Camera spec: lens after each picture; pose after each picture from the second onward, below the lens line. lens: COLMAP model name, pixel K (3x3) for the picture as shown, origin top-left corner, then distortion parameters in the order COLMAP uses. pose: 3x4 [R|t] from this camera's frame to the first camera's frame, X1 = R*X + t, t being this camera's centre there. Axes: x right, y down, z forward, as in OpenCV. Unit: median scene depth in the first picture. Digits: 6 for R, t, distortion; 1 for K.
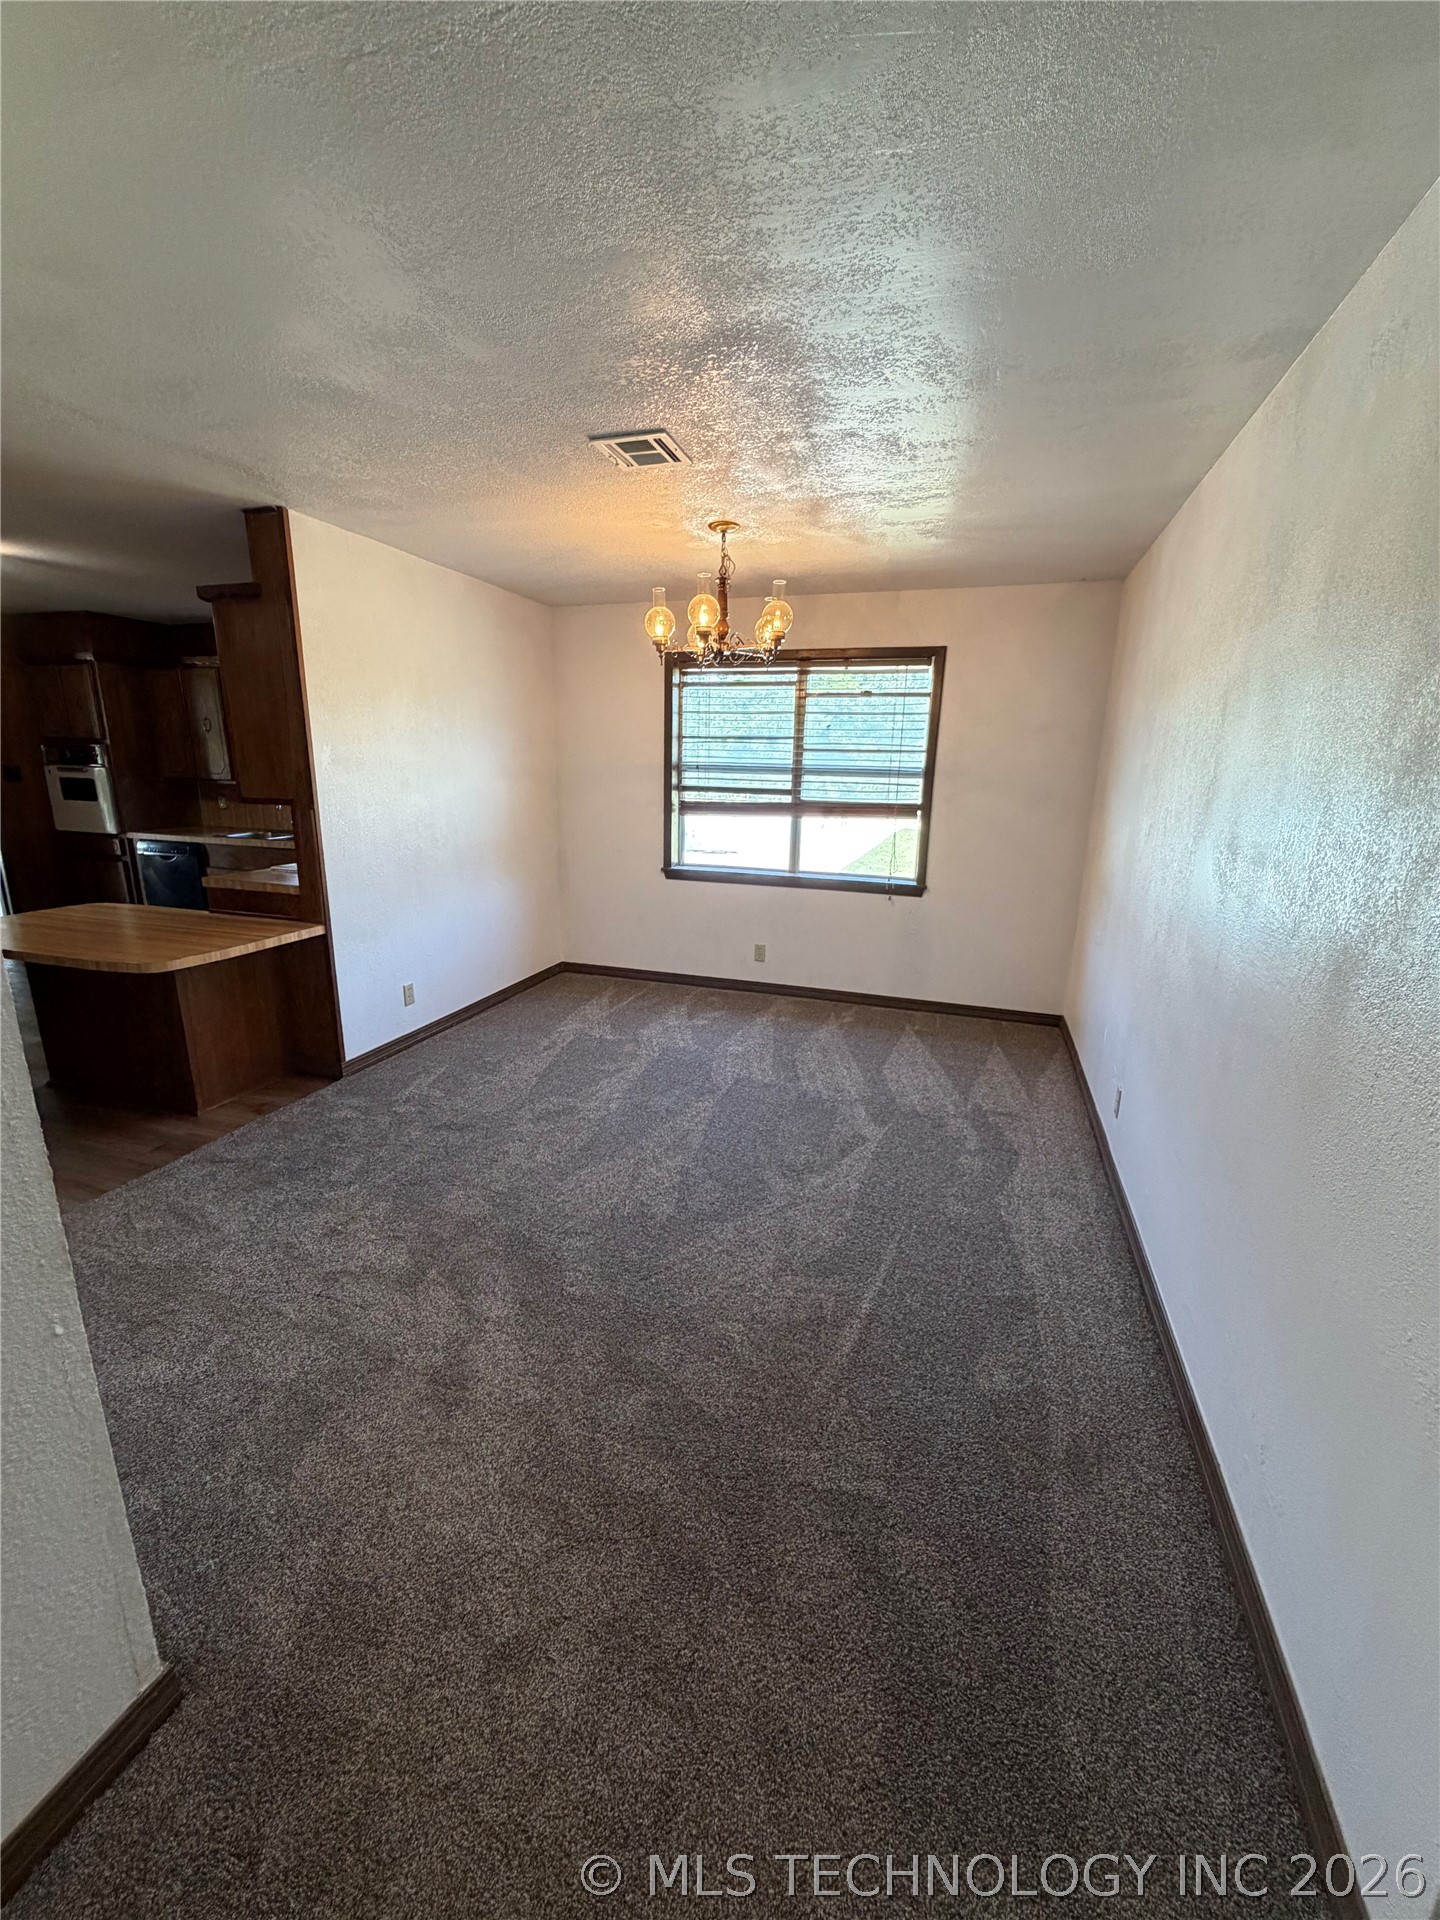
lens RADIAL K [[770.6, 0, 722.9], [0, 770.6, 957.2], [0, 0, 1]] dist [0.000403, 0.000259]
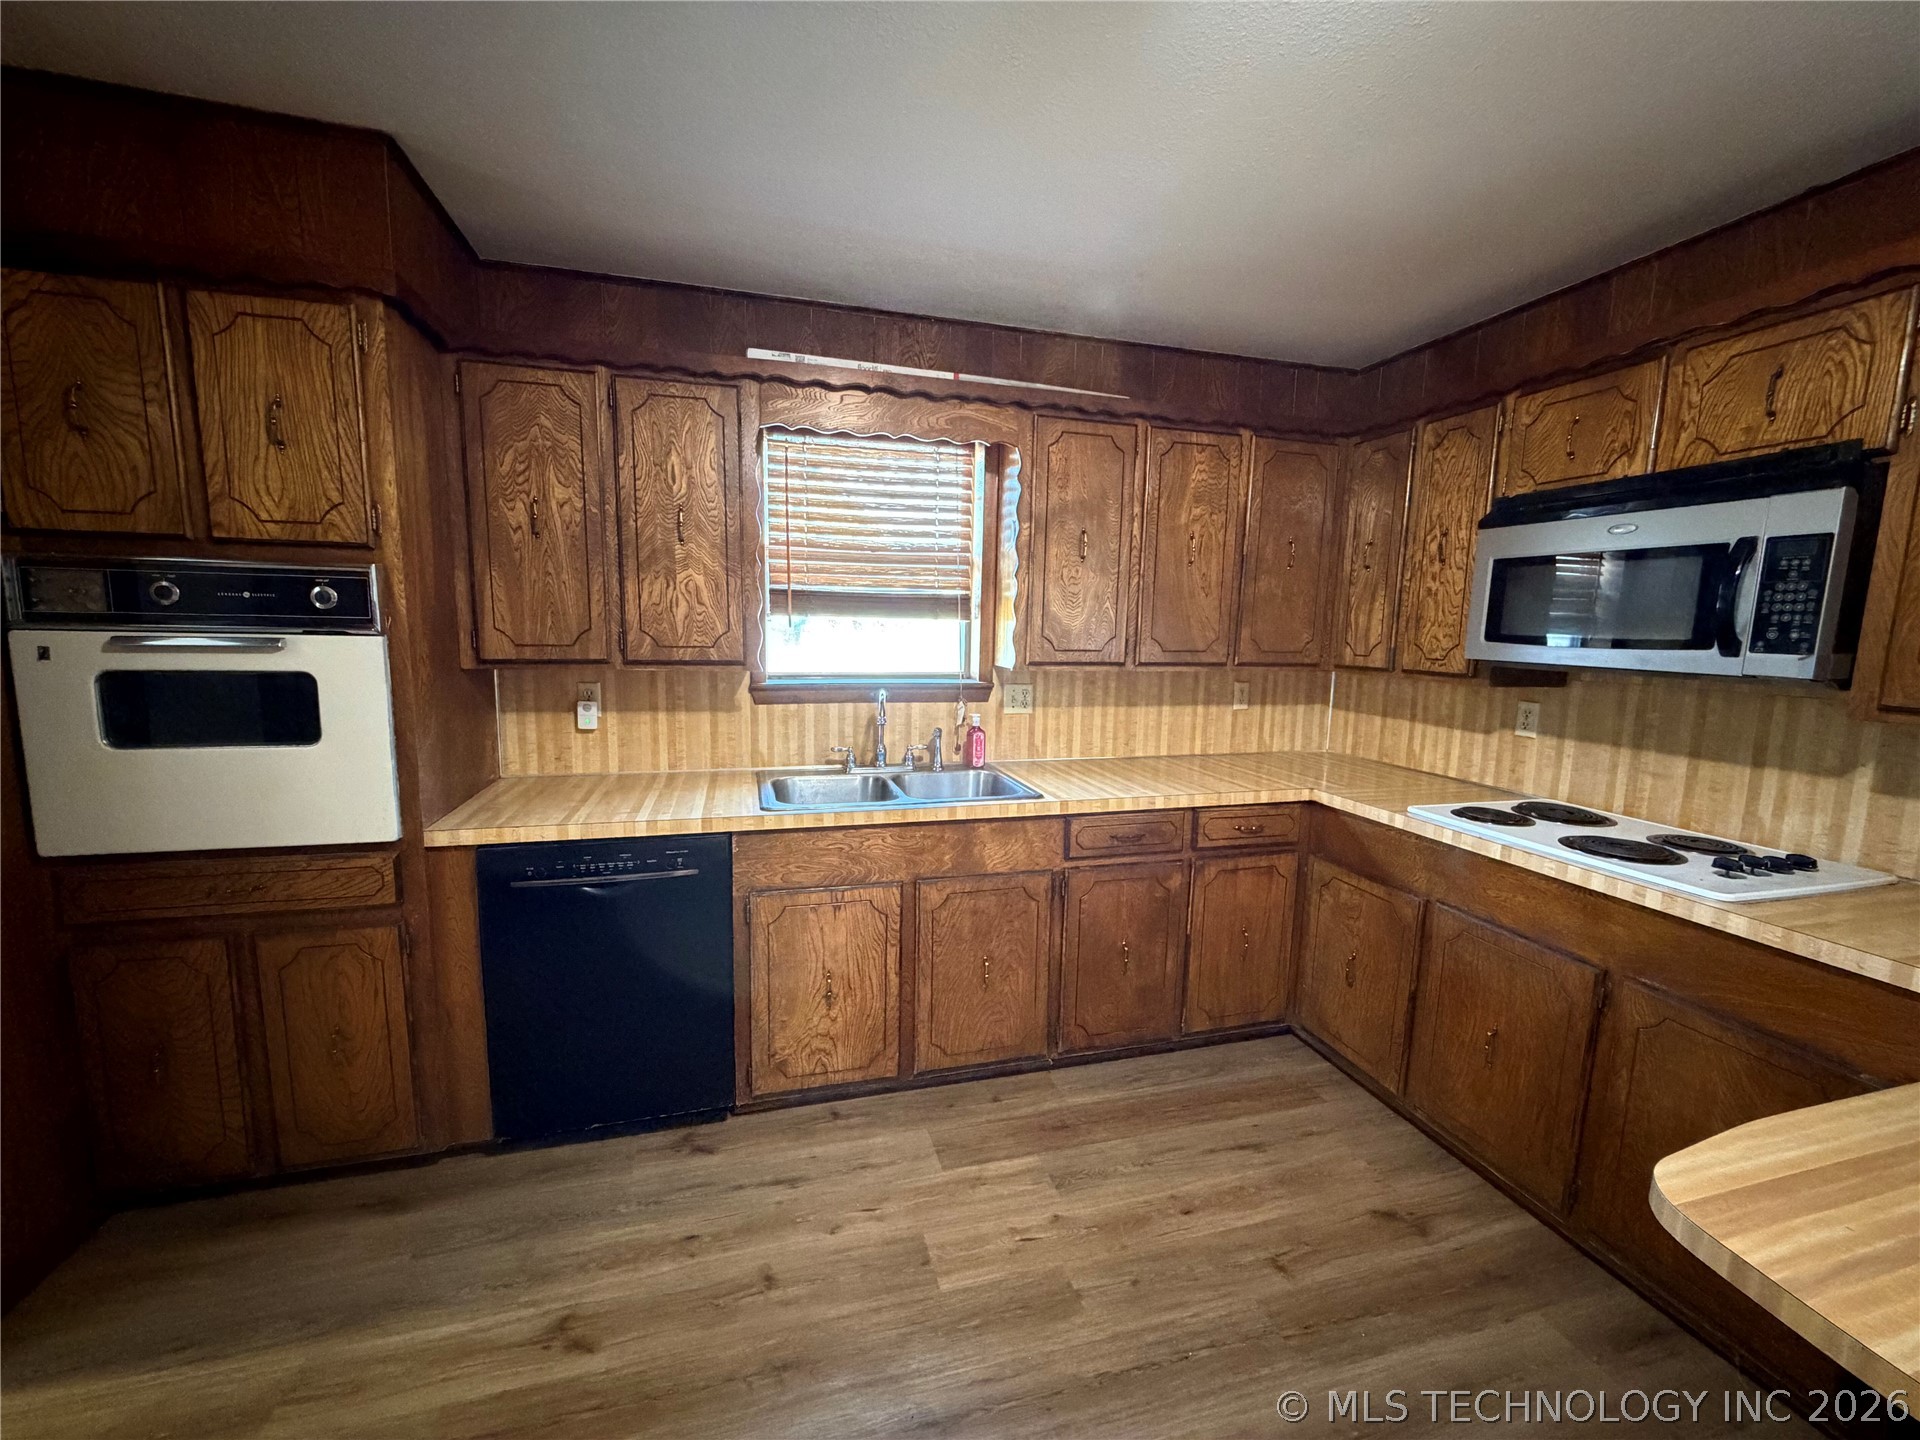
lens RADIAL K [[770.6, 0, 960.8], [0, 770.6, 719.8], [0, 0, 1]] dist [0.000403, 0.000259]
pose [[0.831274, -0.071643, 0.551227, -0.760236], [0.132075, 0.988717, -0.070671, -0.154804], [-0.539945, 0.131550, 0.831357, 0.602314]]
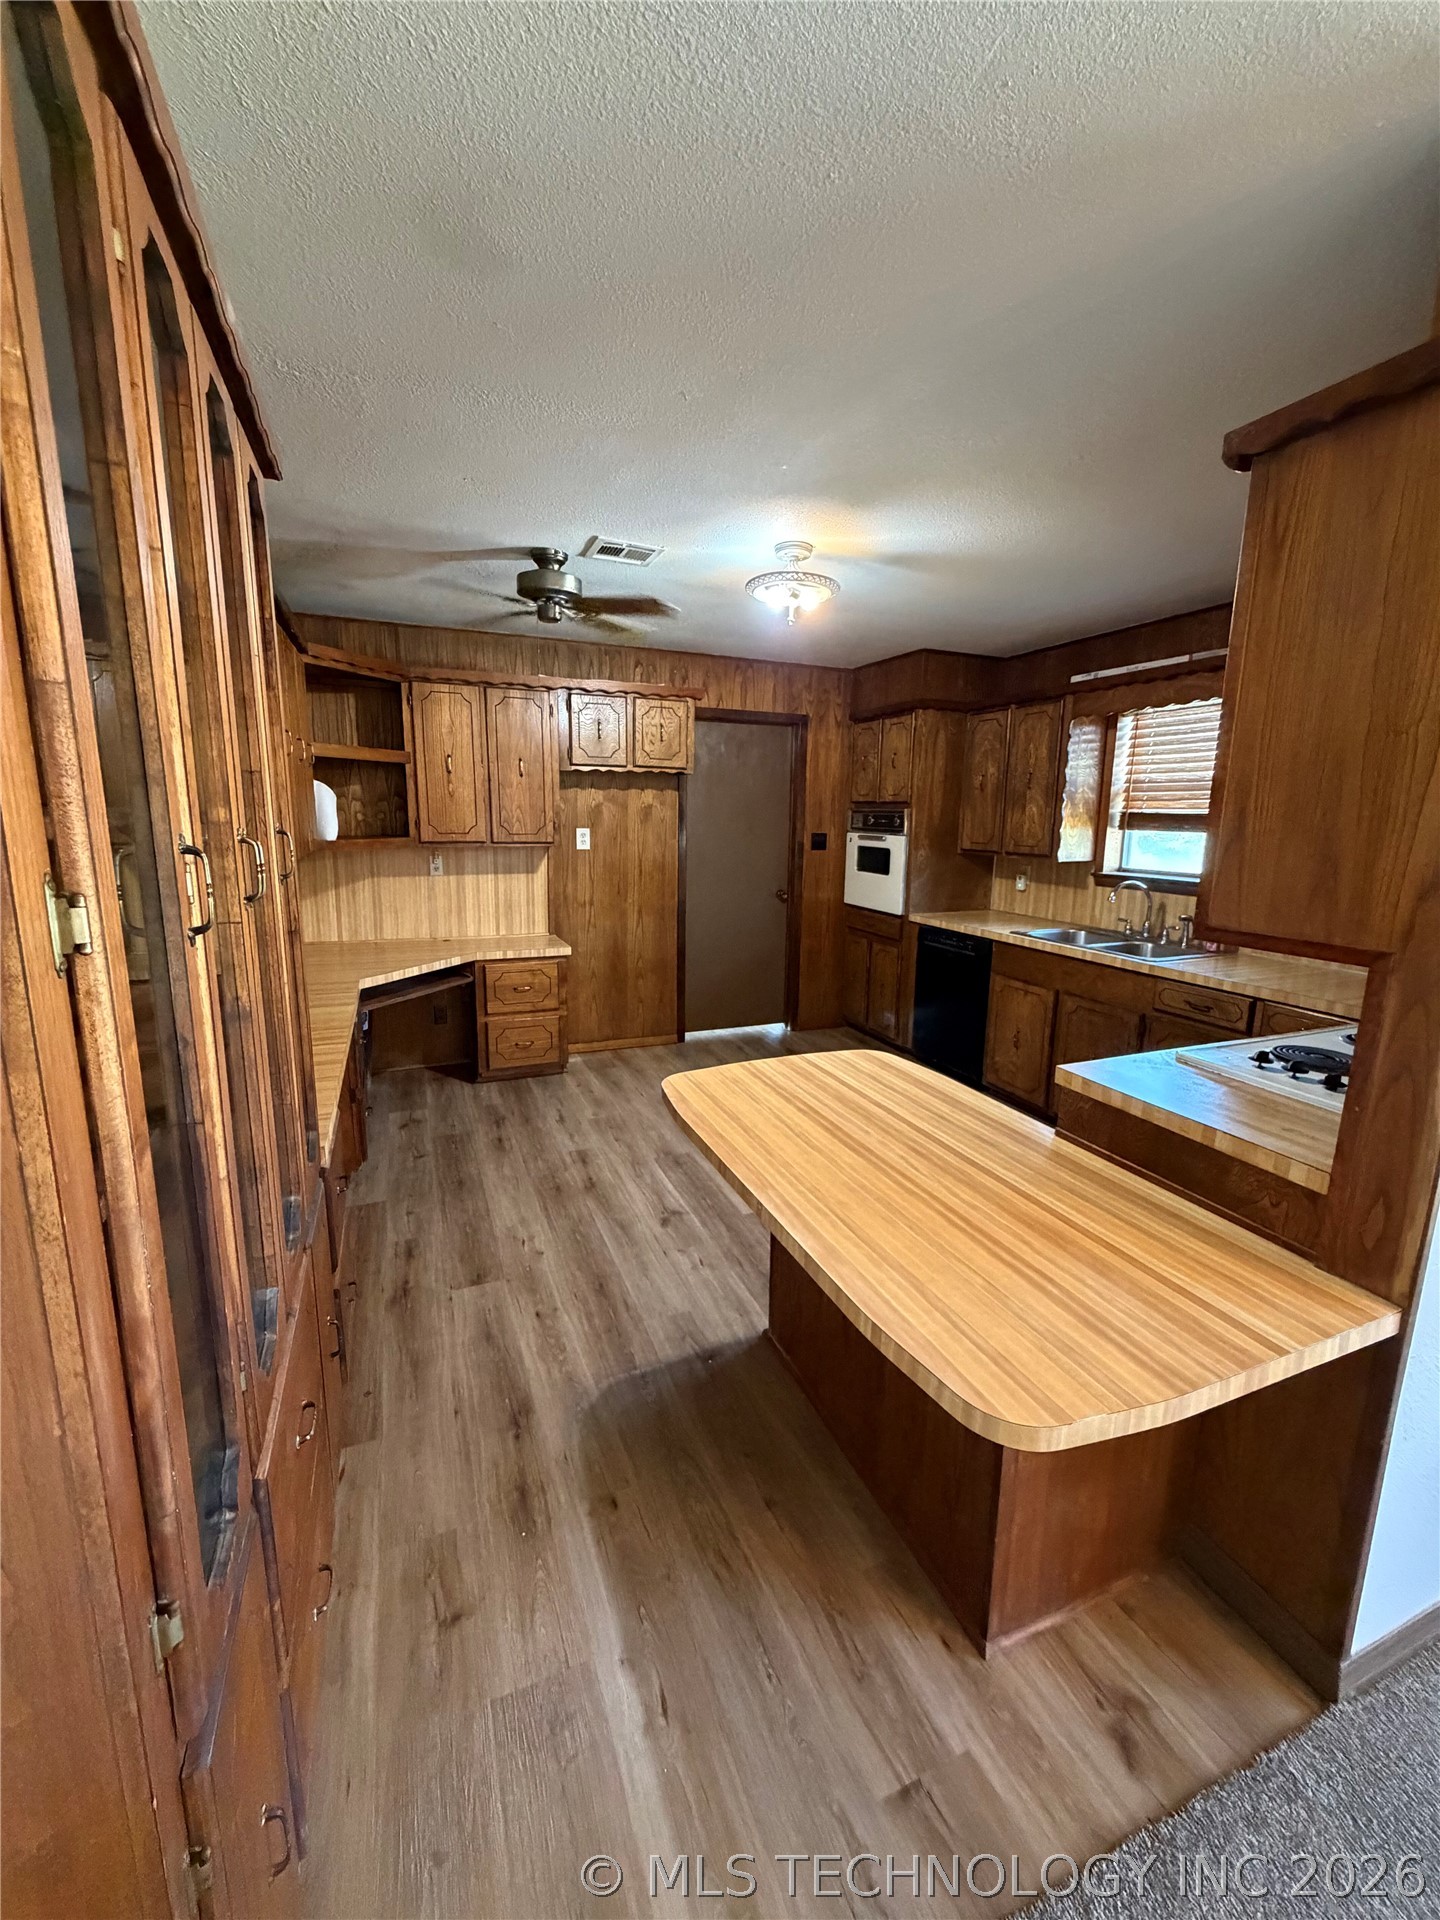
lens RADIAL K [[770.6, 0, 720.3], [0, 770.6, 958.3], [0, 0, 1]] dist [0.000403, 0.000259]
pose [[0.652323, 0.134413, -0.745928, -0.288303], [-0.190607, 0.981614, 0.010195, -0.085474], [0.733583, 0.135529, 0.665949, 0.313523]]
